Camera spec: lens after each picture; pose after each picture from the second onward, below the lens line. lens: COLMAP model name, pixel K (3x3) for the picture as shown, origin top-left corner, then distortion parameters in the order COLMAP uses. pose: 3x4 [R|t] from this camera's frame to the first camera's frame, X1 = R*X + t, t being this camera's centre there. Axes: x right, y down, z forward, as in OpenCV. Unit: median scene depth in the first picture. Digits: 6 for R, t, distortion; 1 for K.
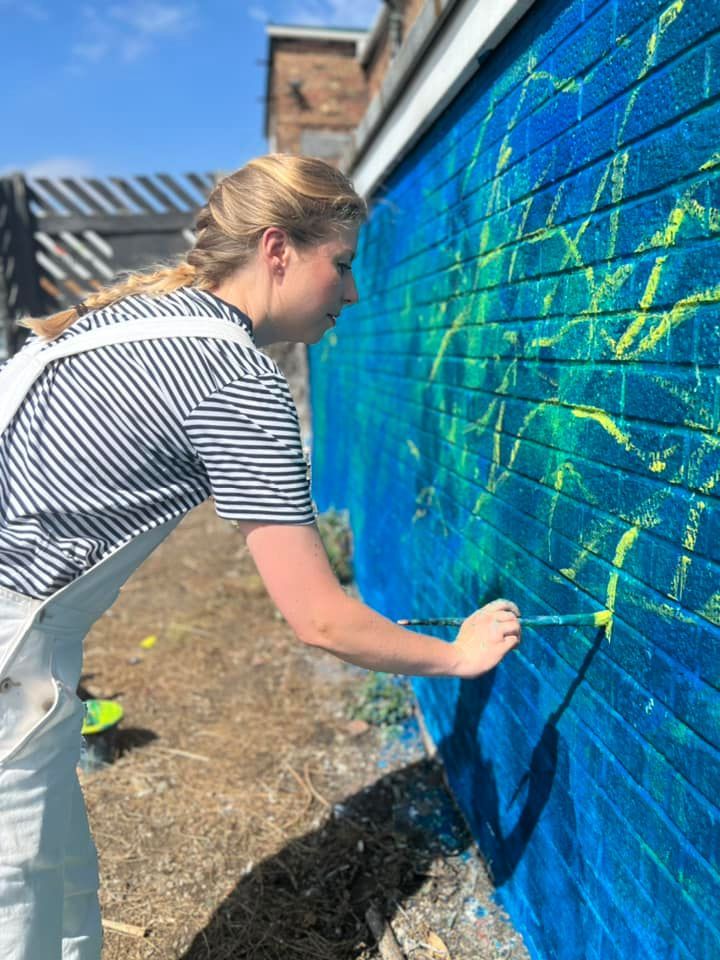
lens RADIAL K [[730.9, 0, 357.2], [0, 730.9, 481.8], [0, 0, 1]] dist [0.049325, -0.058722]
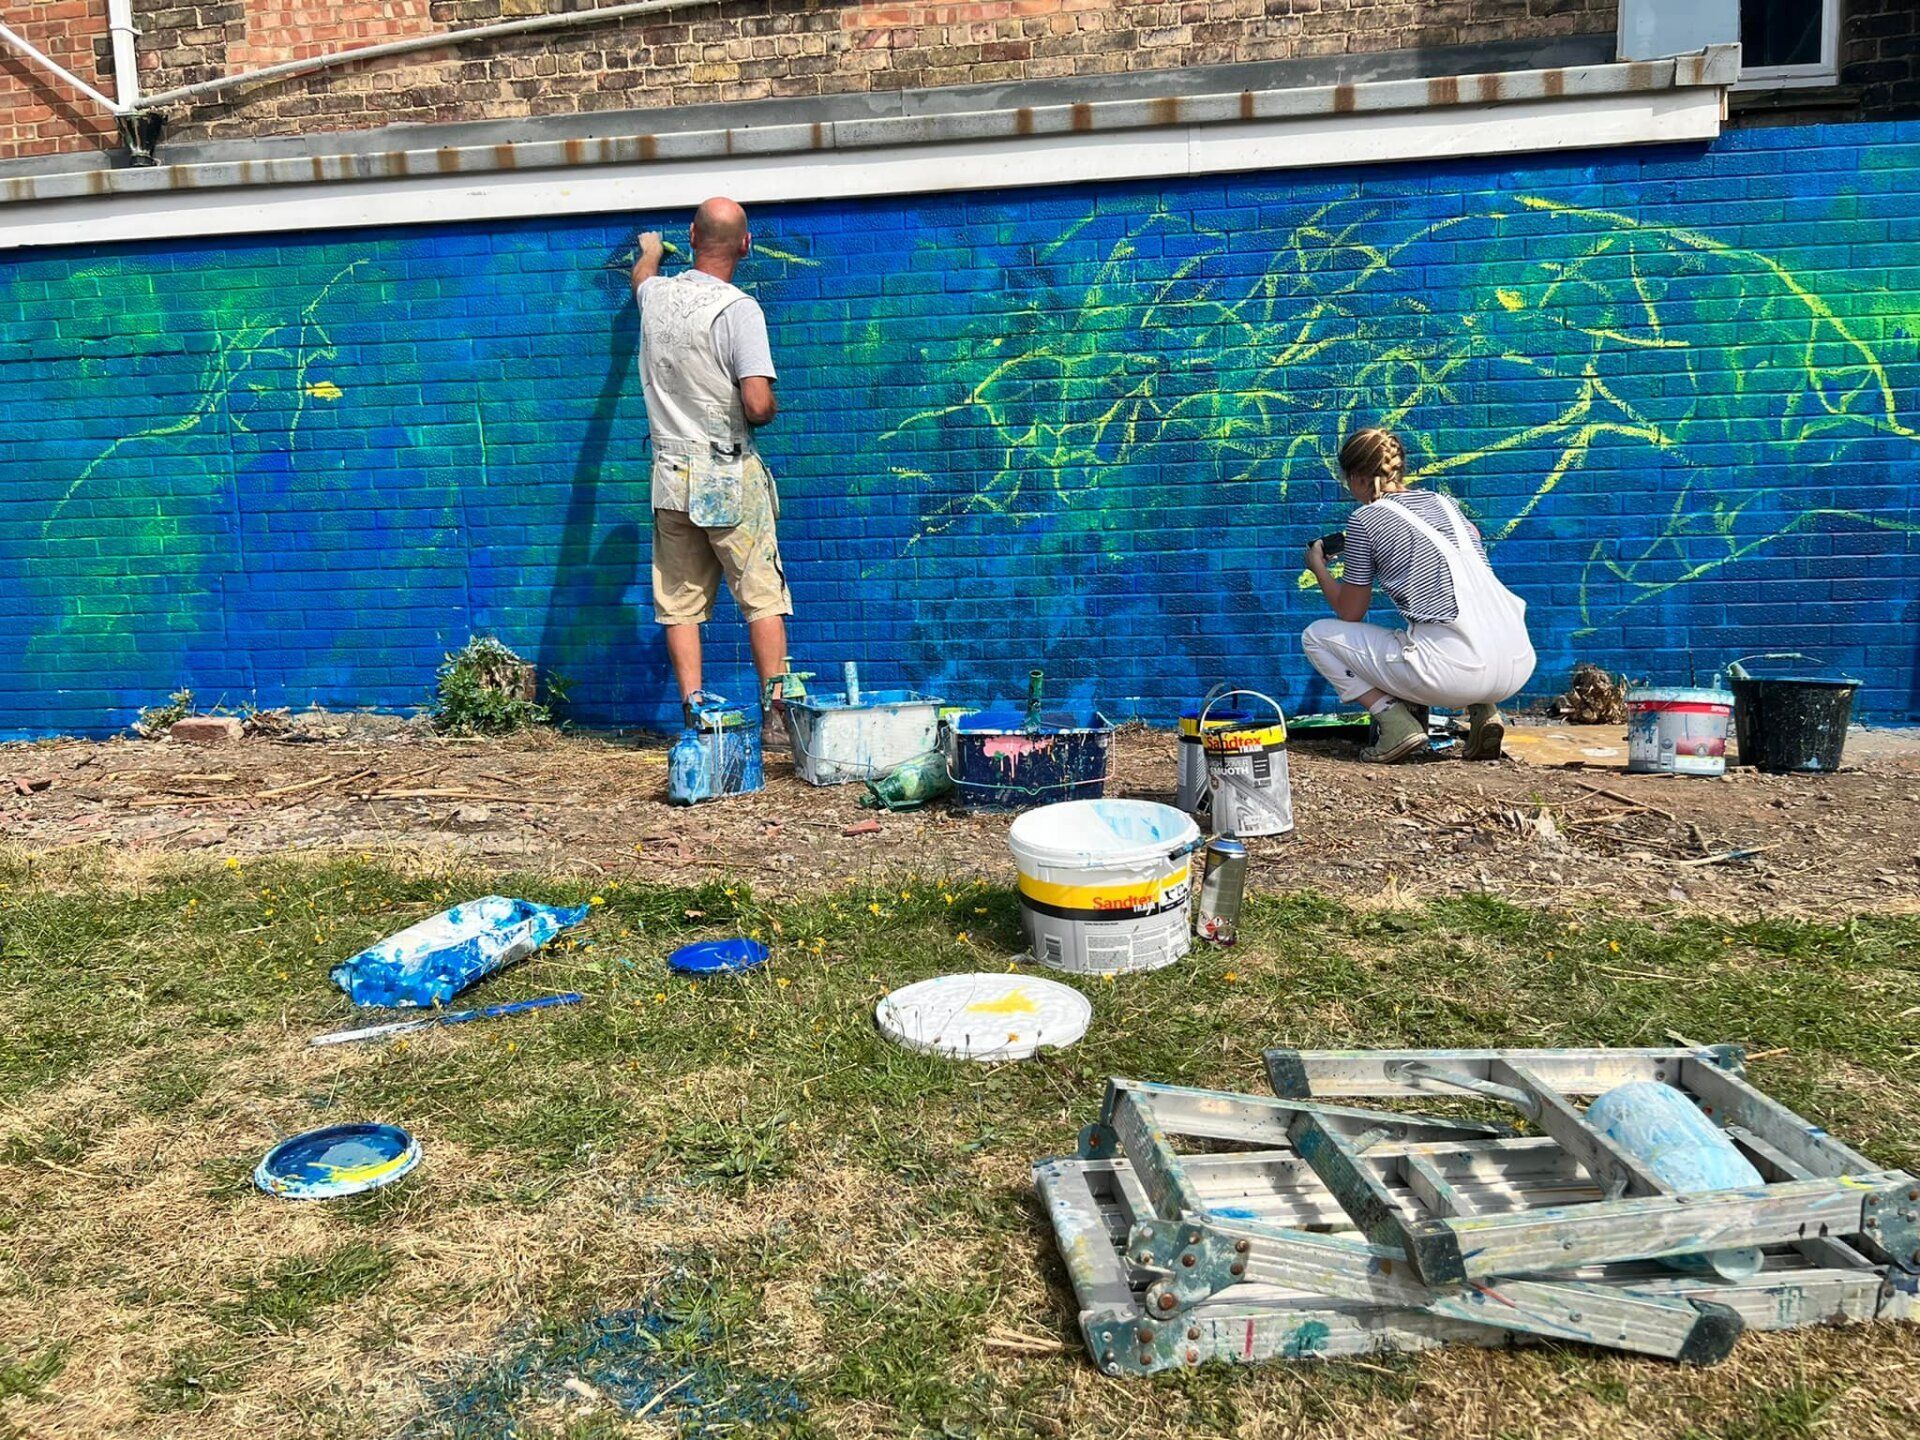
lens RADIAL K [[1461.7, 0, 946.0], [0, 1461.7, 735.6], [0, 0, 1]] dist [0.049325, -0.058722]
pose [[0.297637, -0.144580, 0.943668, -3.335917], [0.203604, 0.975338, 0.085215, 0.269212], [-0.932715, 0.166771, 0.319734, 0.522692]]
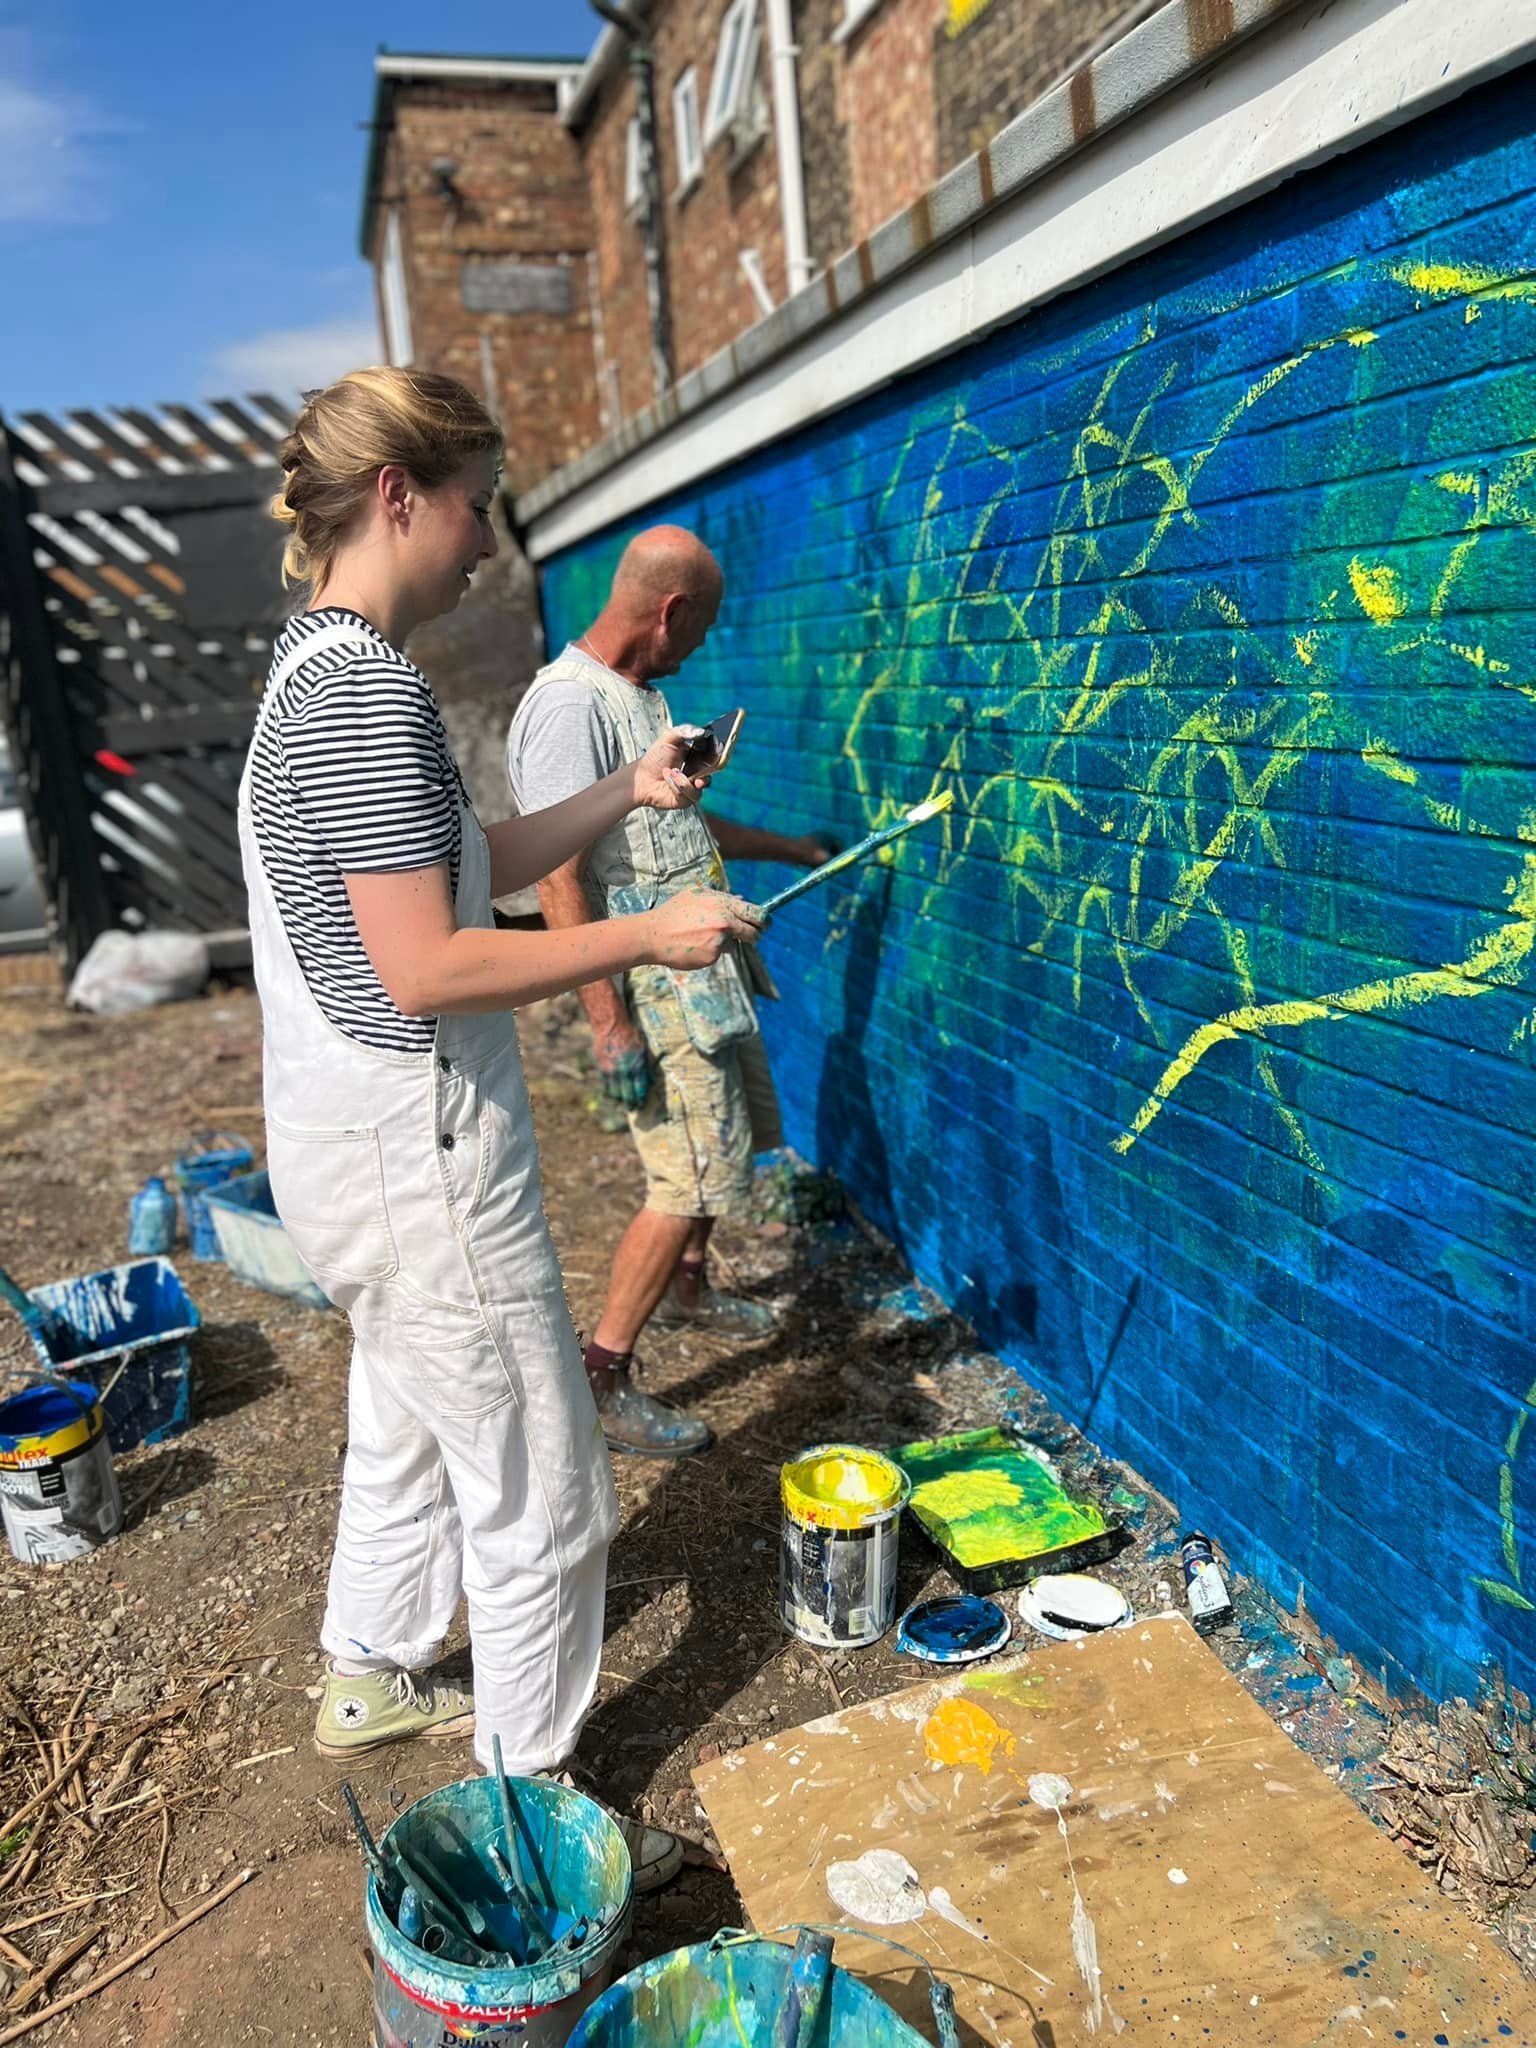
lens RADIAL K [[1559.2, 0, 762.8], [0, 1559.2, 1044.4], [0, 0, 1]] dist [0.049325, -0.058722]
pose [[0.989618, -0.087024, 0.114382, -0.290312], [0.080440, 0.994893, 0.060971, 0.084169], [-0.119104, -0.051137, 0.991564, -0.923573]]
